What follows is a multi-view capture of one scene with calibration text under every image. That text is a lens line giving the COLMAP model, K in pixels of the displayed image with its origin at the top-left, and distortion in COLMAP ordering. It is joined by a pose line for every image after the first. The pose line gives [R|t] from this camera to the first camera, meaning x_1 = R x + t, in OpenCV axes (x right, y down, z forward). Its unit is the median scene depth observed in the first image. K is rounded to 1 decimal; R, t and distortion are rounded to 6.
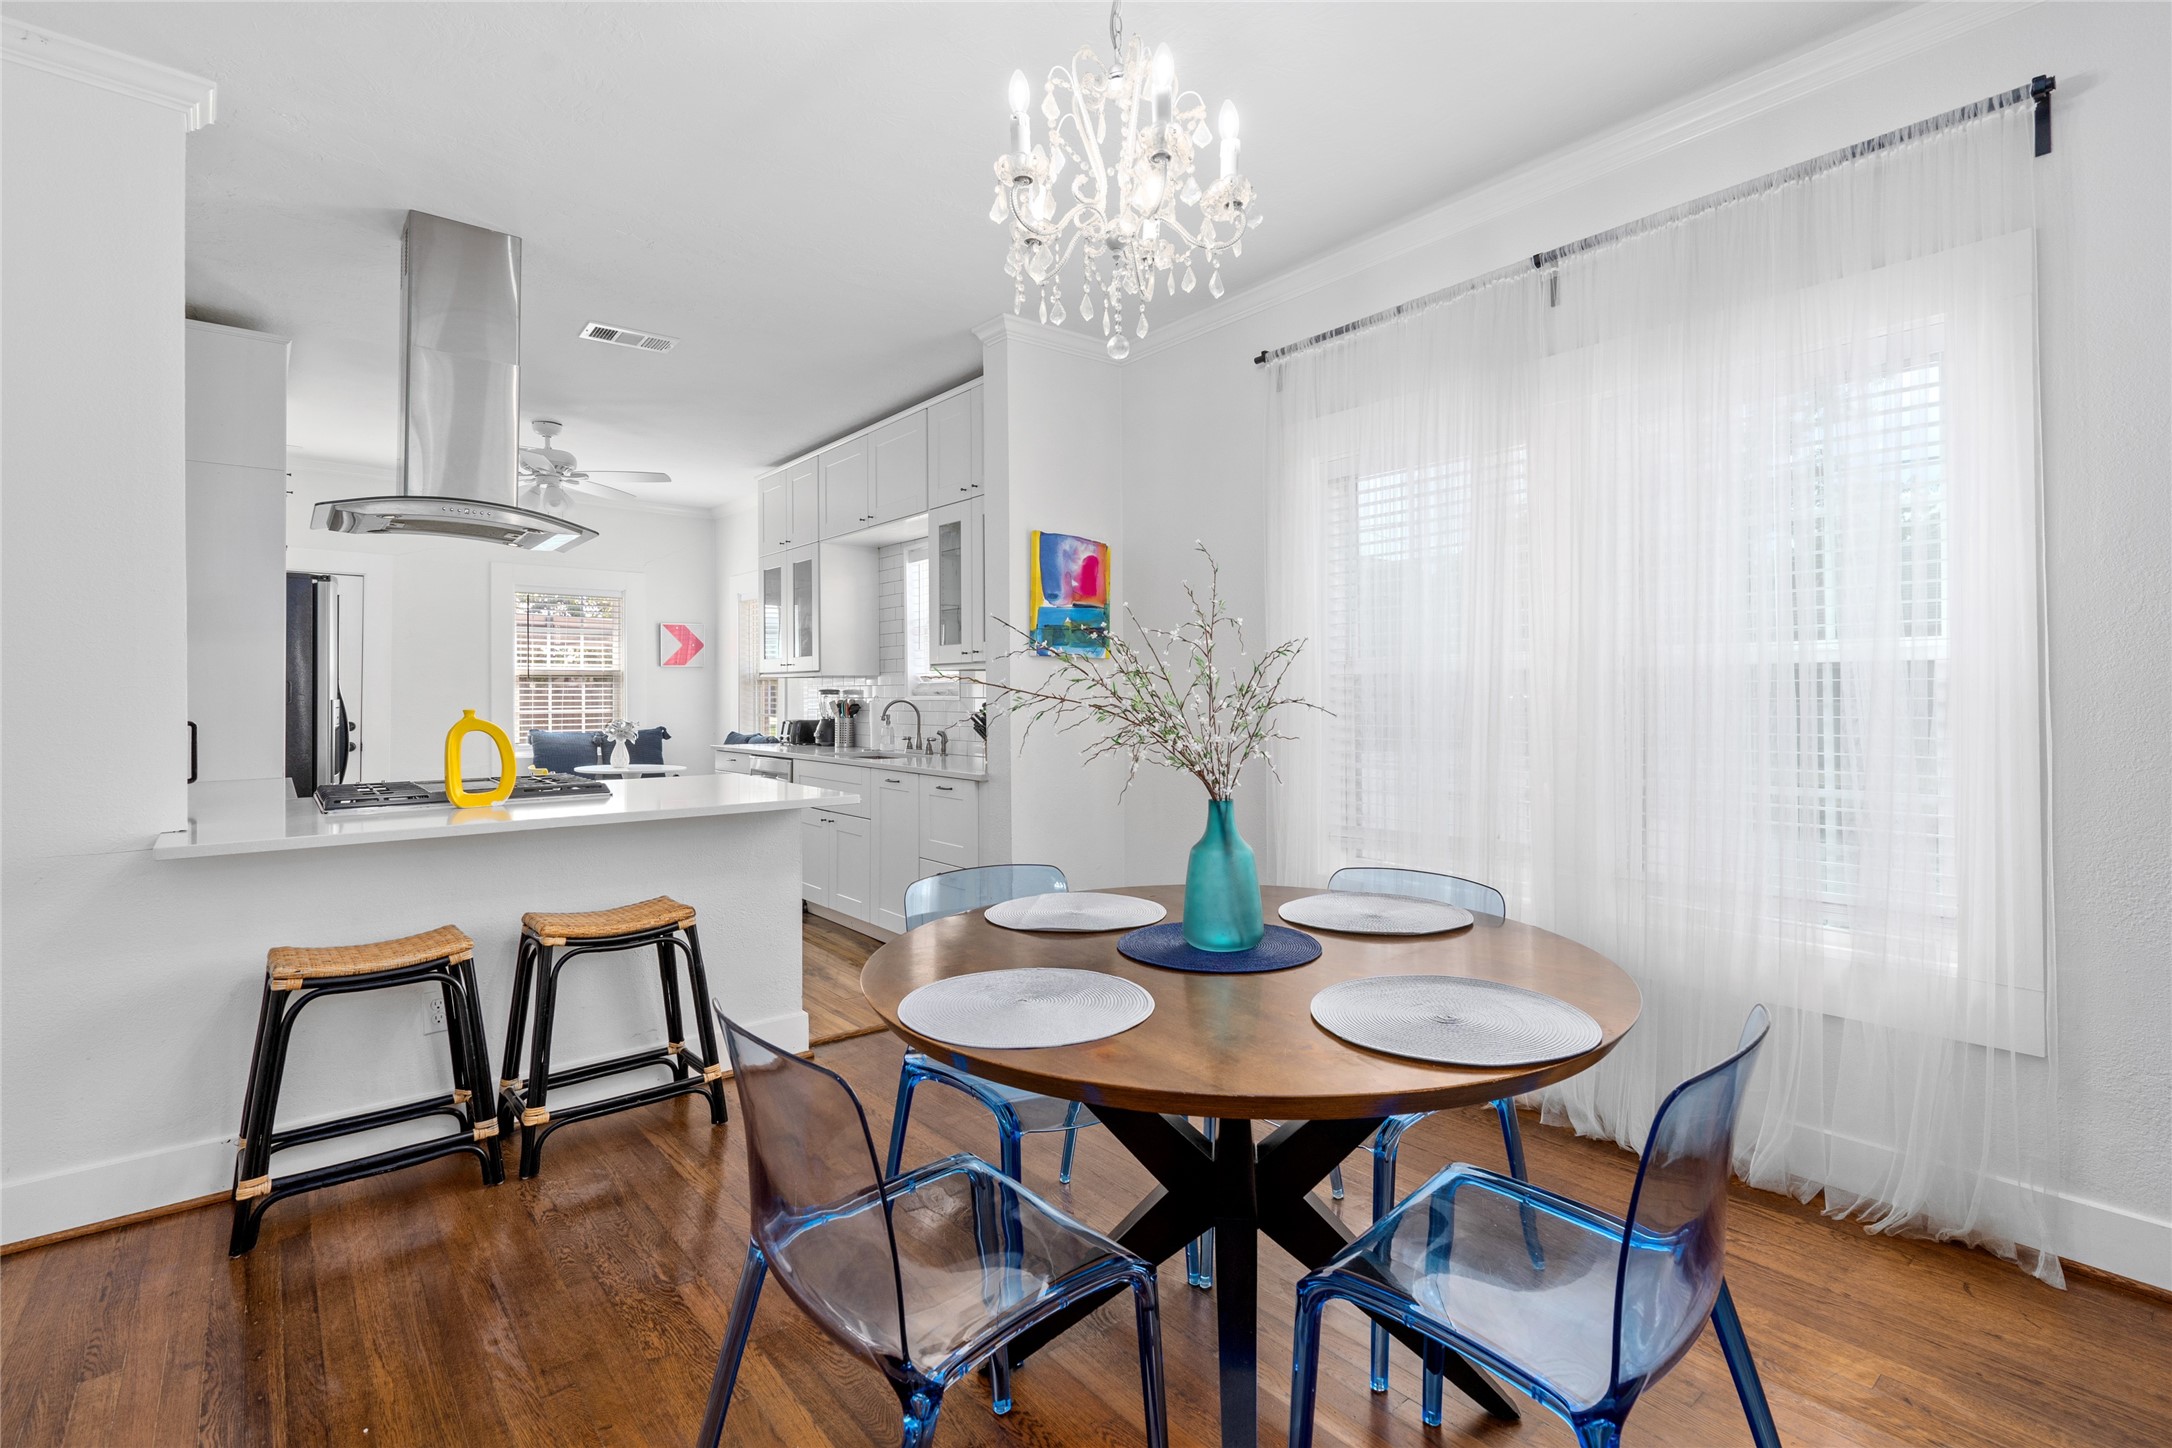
lens RADIAL K [[993.2, 0, 1085.8], [0, 993.2, 711.2], [0, 0, 1]] dist [-0.003294, 0.000779]
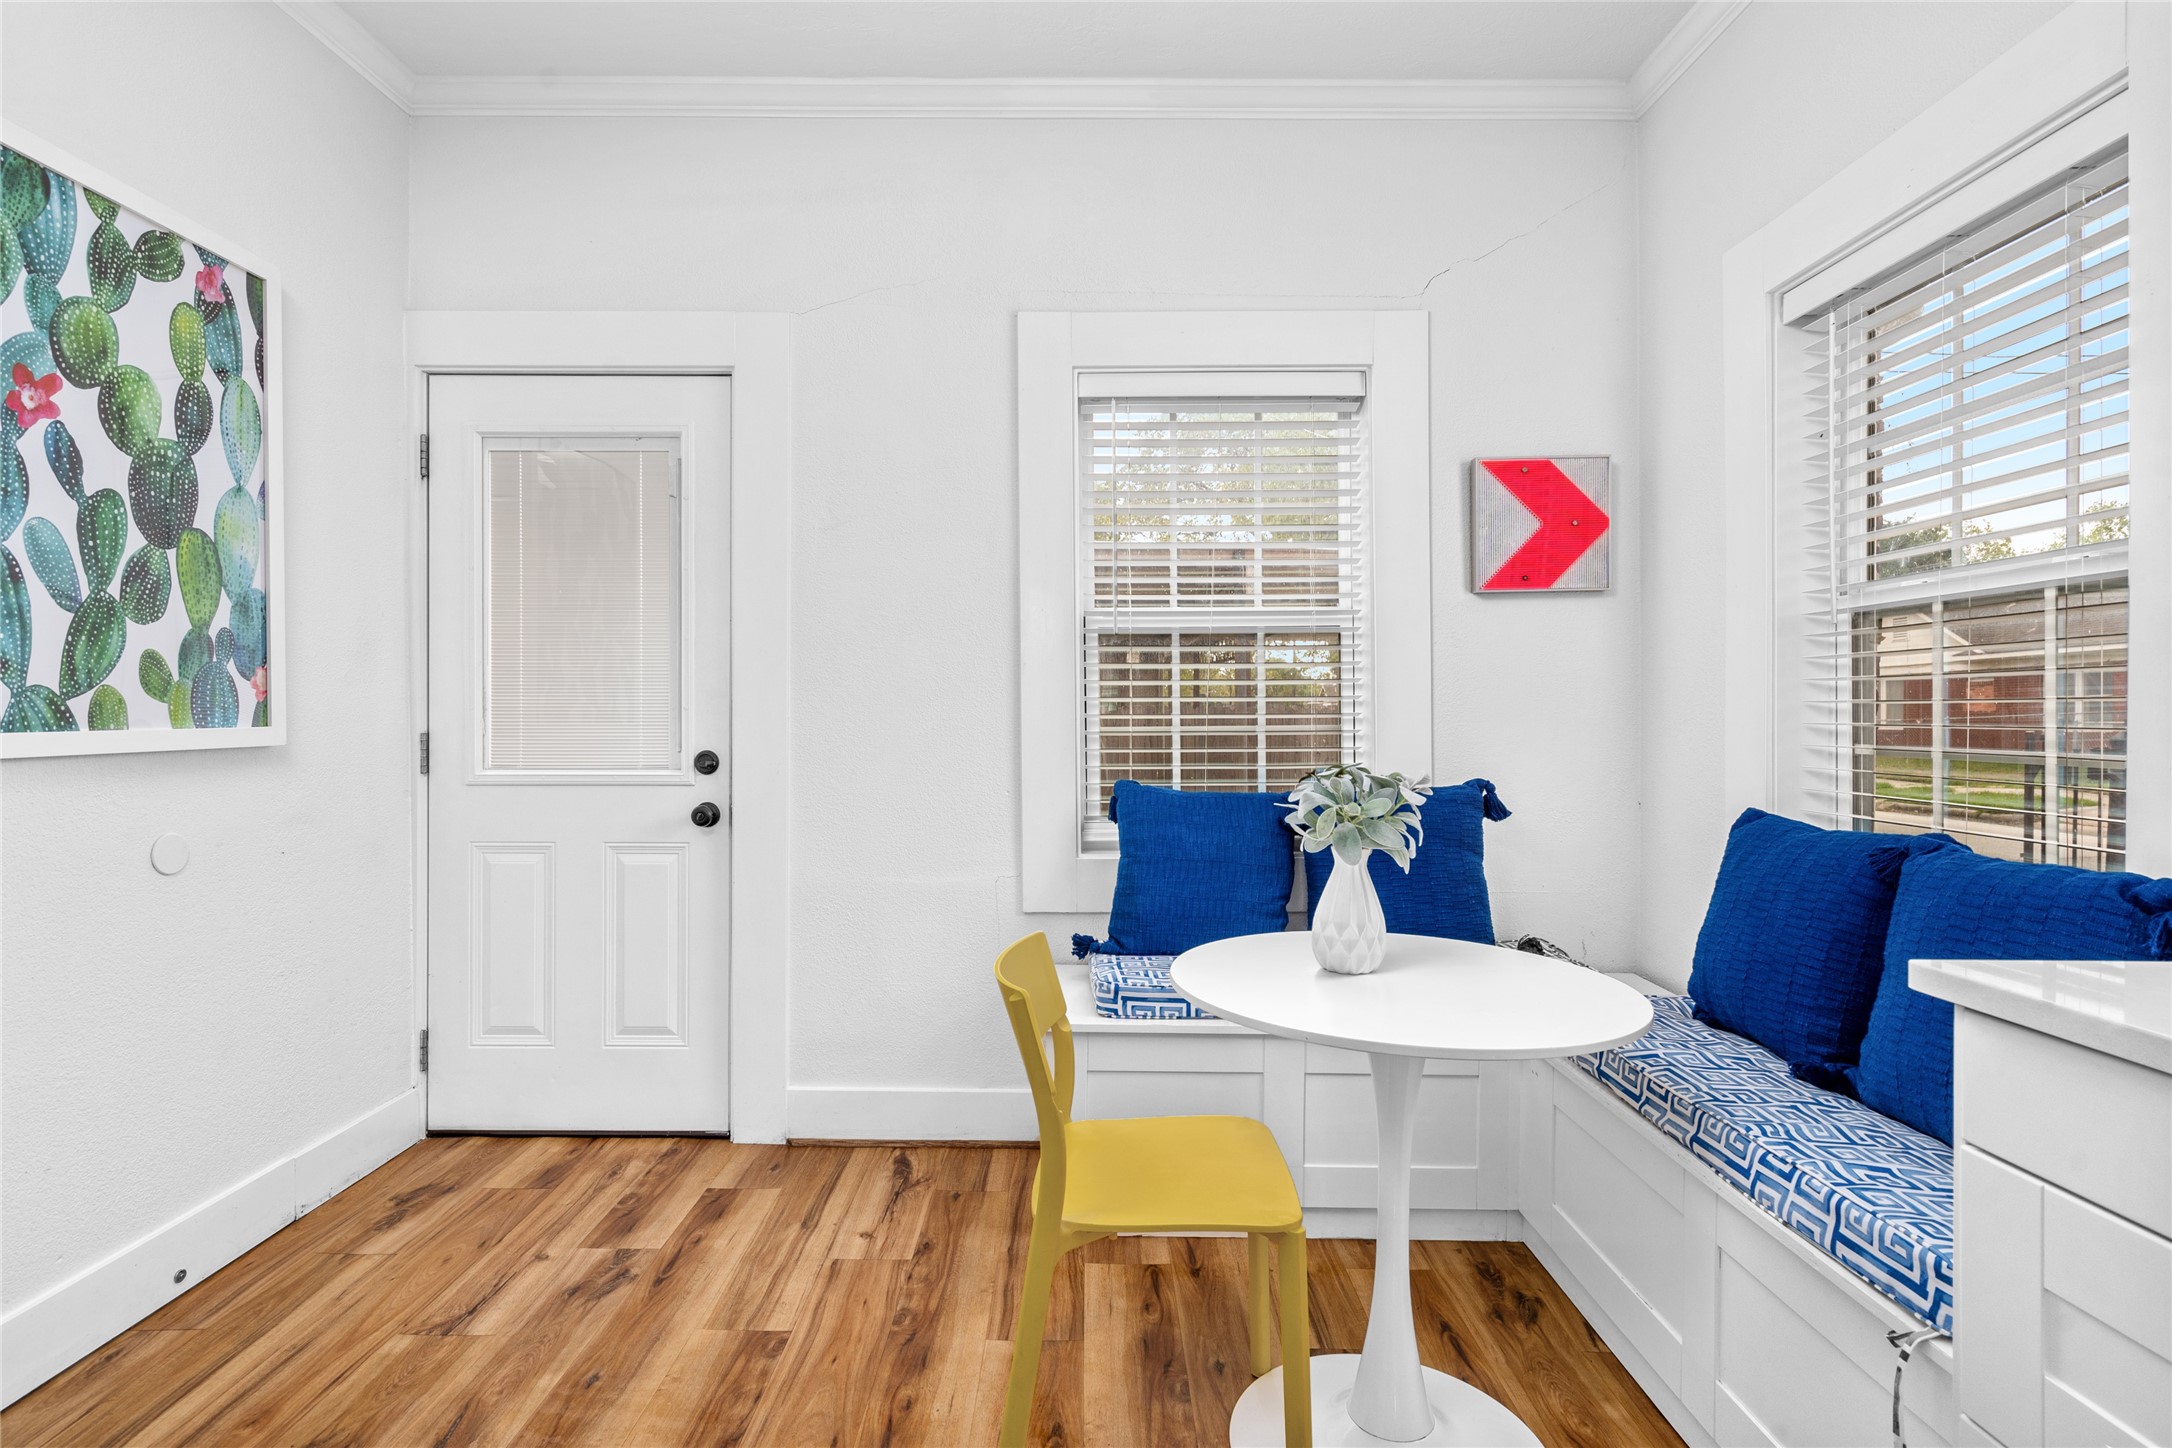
lens RADIAL K [[1098.5, 0, 1085.4], [0, 1098.5, 719.2], [0, 0, 1]] dist [-0.000239, 0.000005]
pose [[0.765218, 0.002094, -0.643767, -0.308665], [0.001246, 0.999988, 0.004734, -0.005423], [0.643769, -0.004425, 0.765207, 0.673852]]
